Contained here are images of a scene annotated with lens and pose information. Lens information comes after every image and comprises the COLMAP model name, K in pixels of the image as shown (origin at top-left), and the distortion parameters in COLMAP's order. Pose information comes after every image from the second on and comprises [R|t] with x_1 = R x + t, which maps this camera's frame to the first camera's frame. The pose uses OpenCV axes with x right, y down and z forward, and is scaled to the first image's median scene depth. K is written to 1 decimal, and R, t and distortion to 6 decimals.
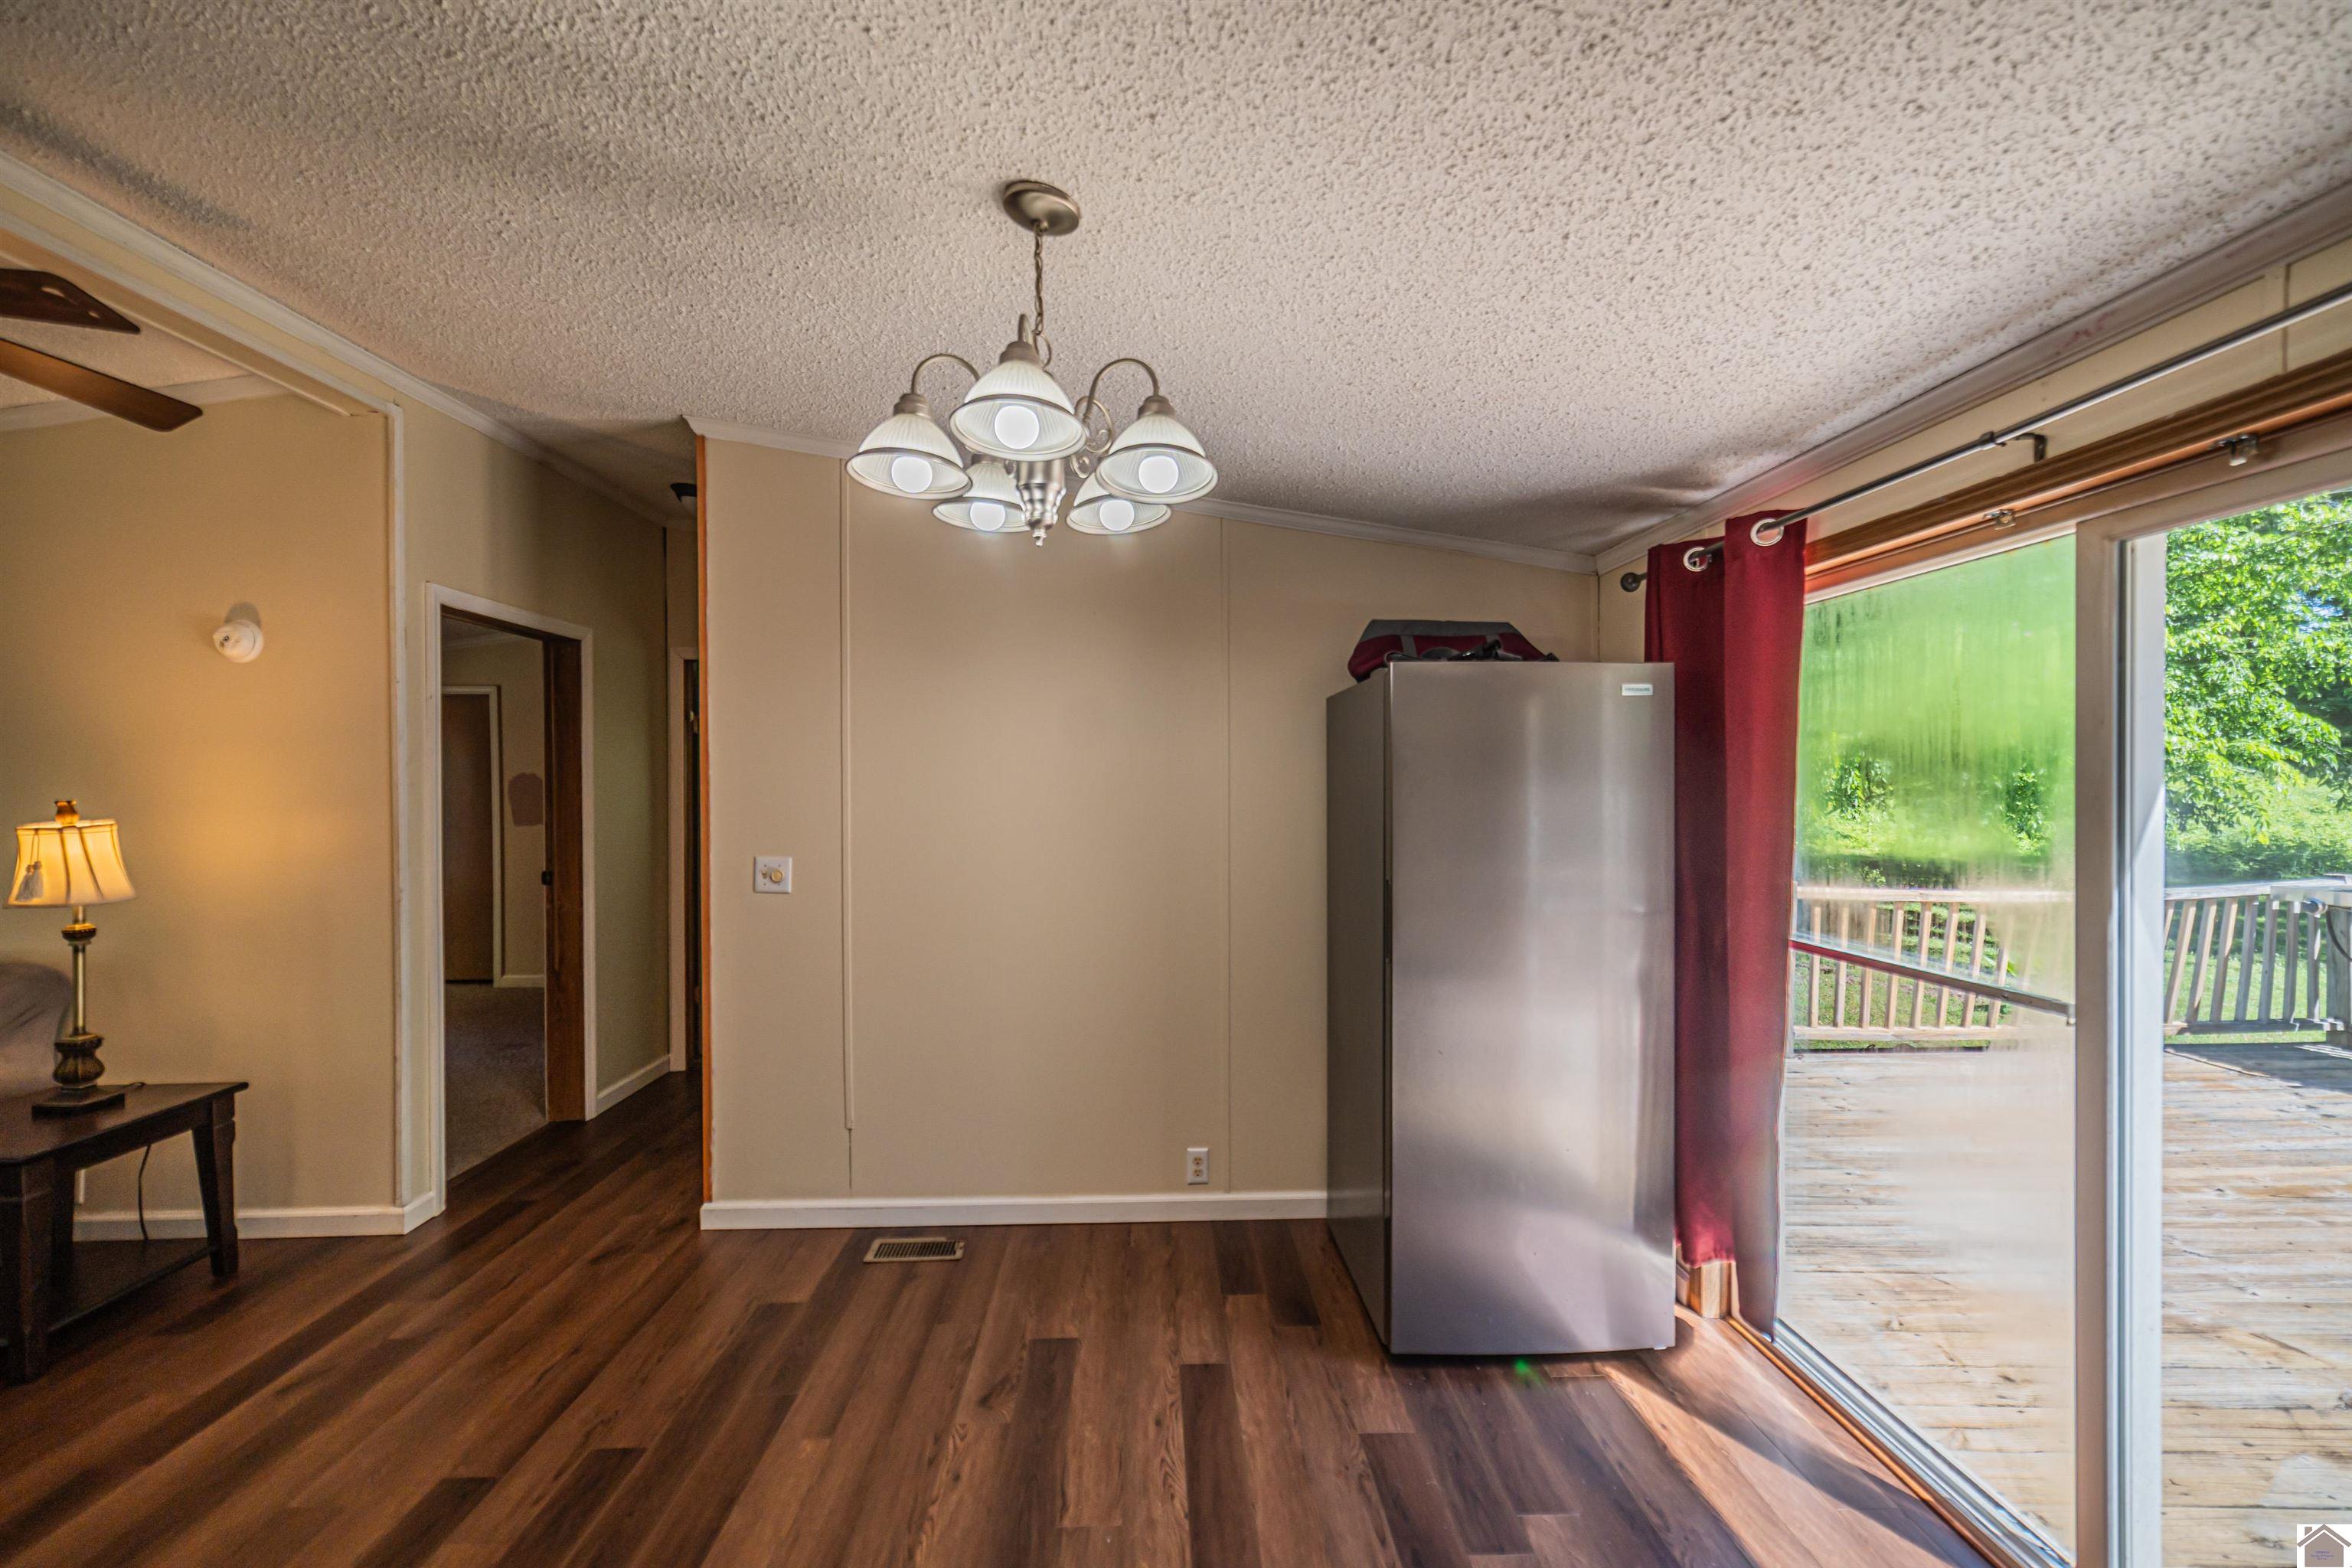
lens RADIAL K [[918.5, 0, 1167.4], [0, 918.5, 793.5], [0, 0, 1]] dist [0.000063, 0.000262]
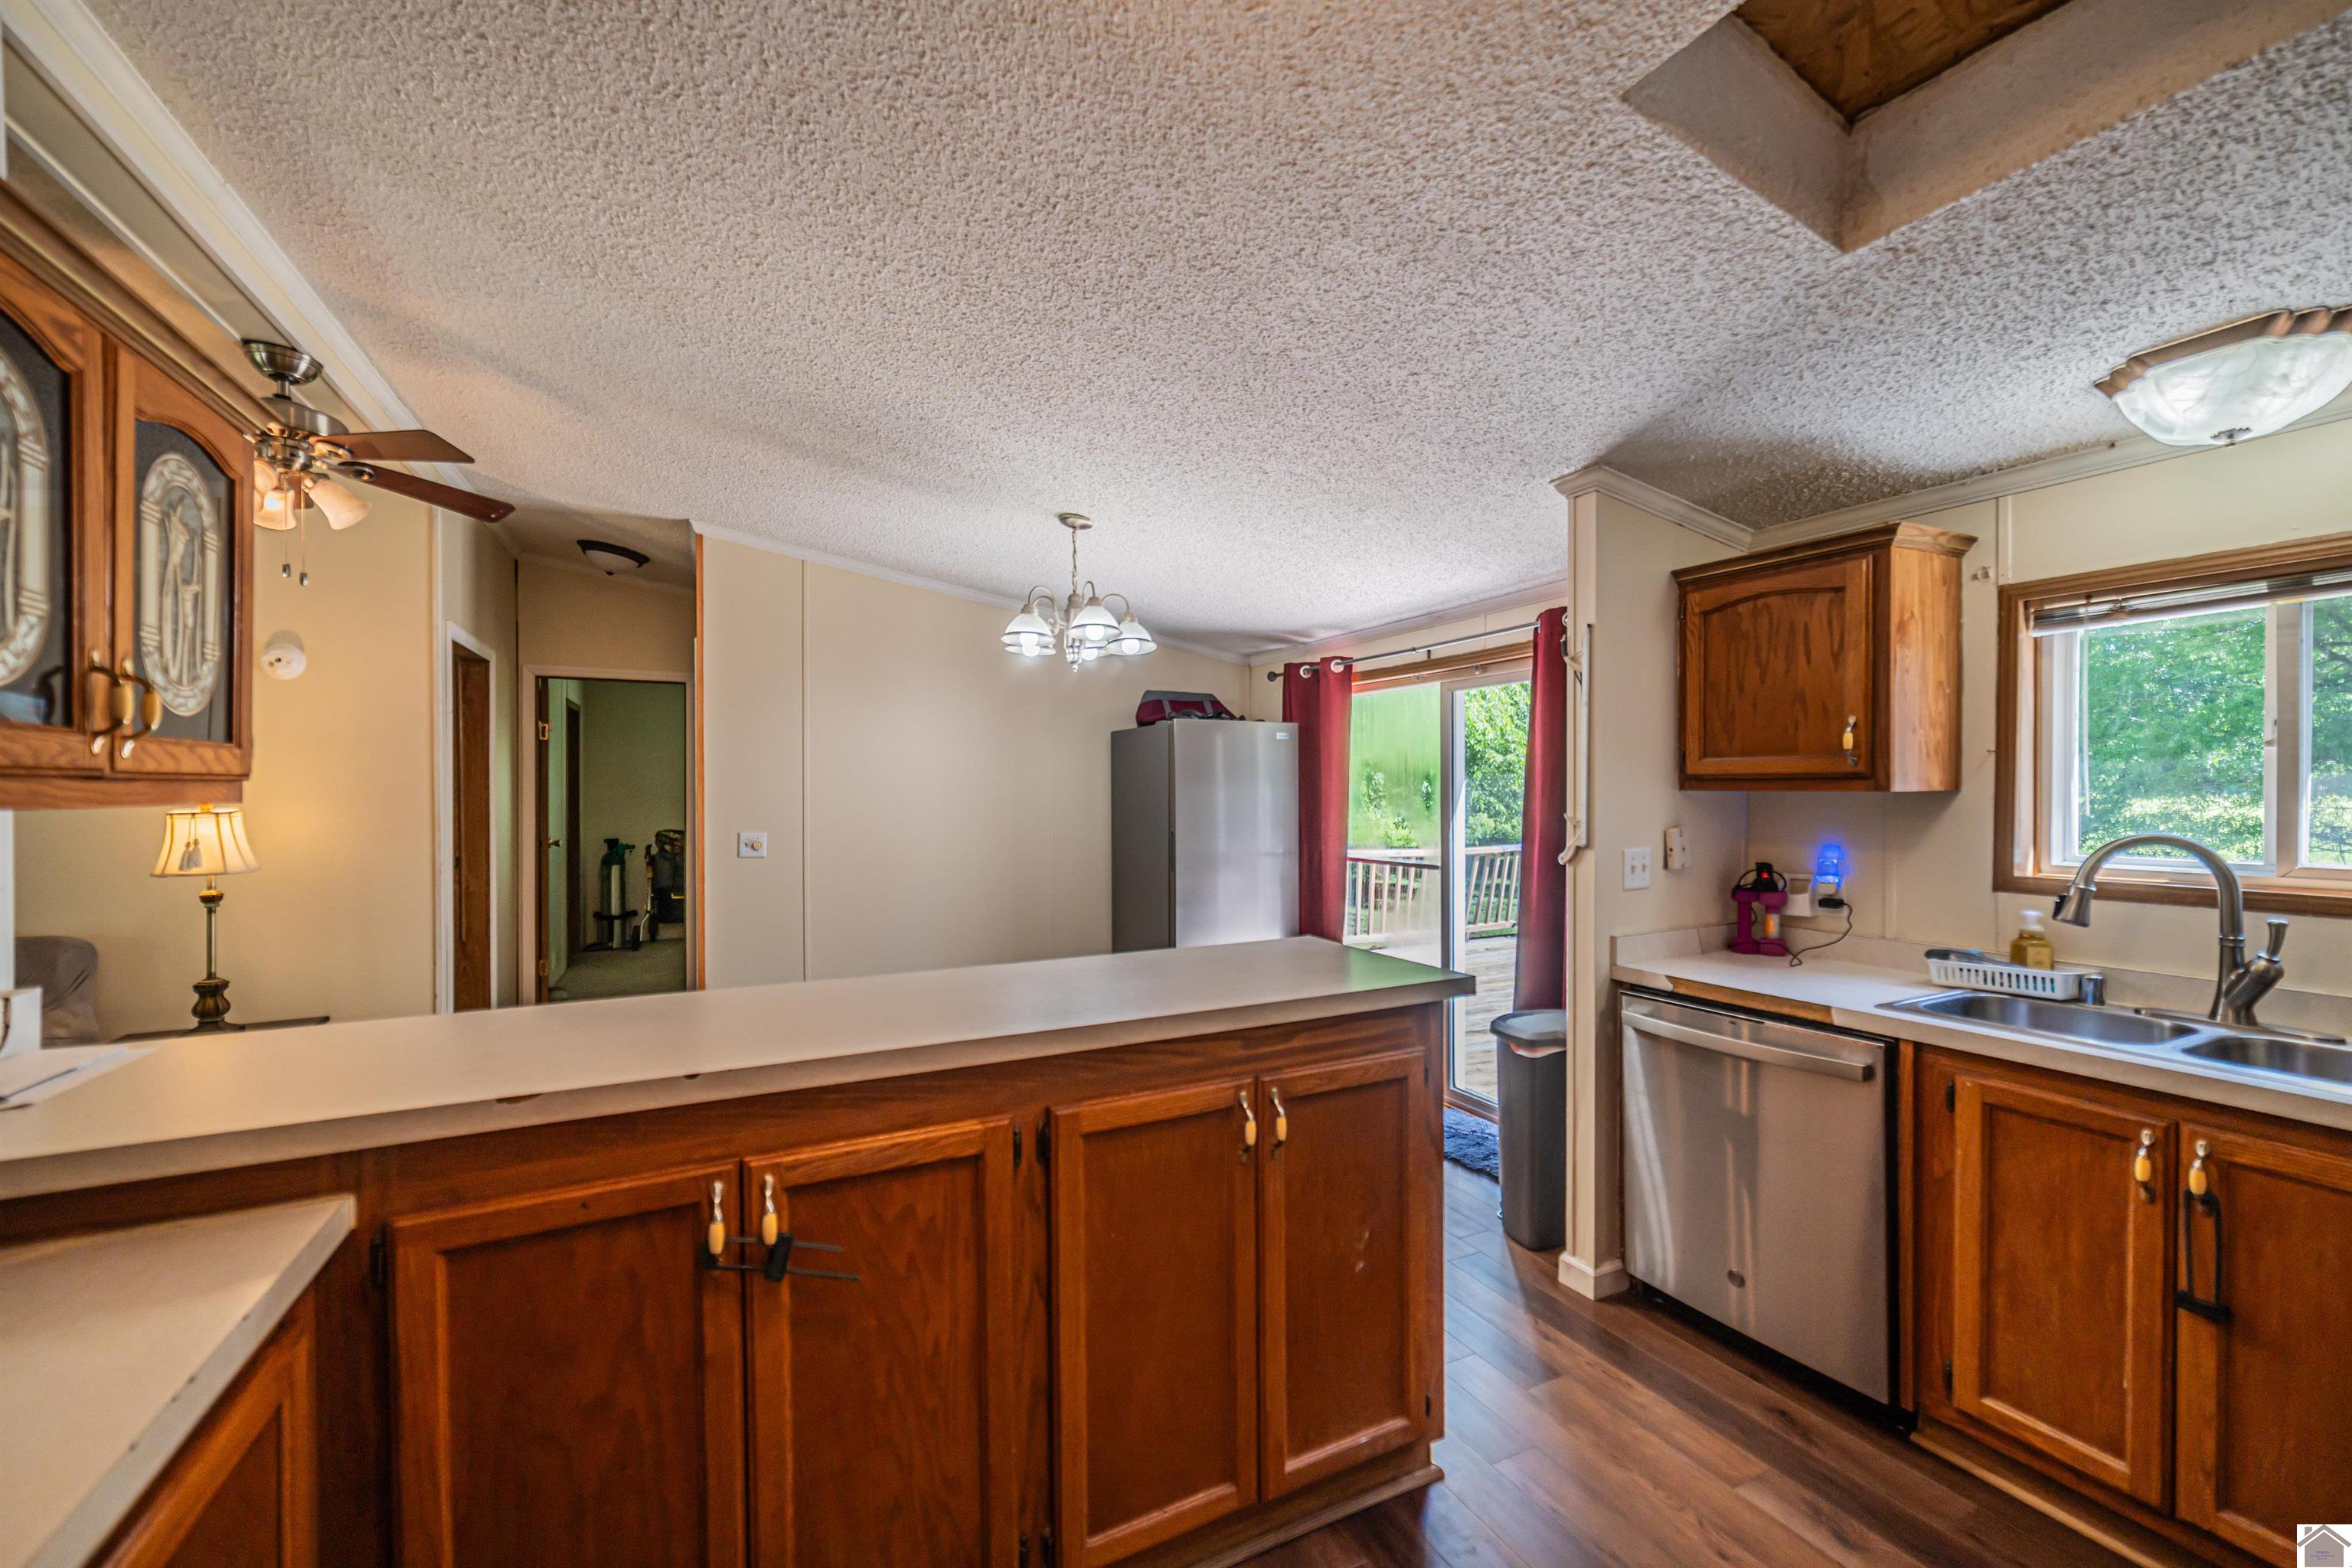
lens RADIAL K [[924.7, 0, 1150.9], [0, 924.7, 790.6], [0, 0, 1]] dist [0.000361, 0.000240]
pose [[0.911169, 0.000036, 0.412033, -0.564314], [0.004045, 0.999951, -0.009034, 0.024179], [-0.412013, 0.009898, 0.911124, -0.701869]]
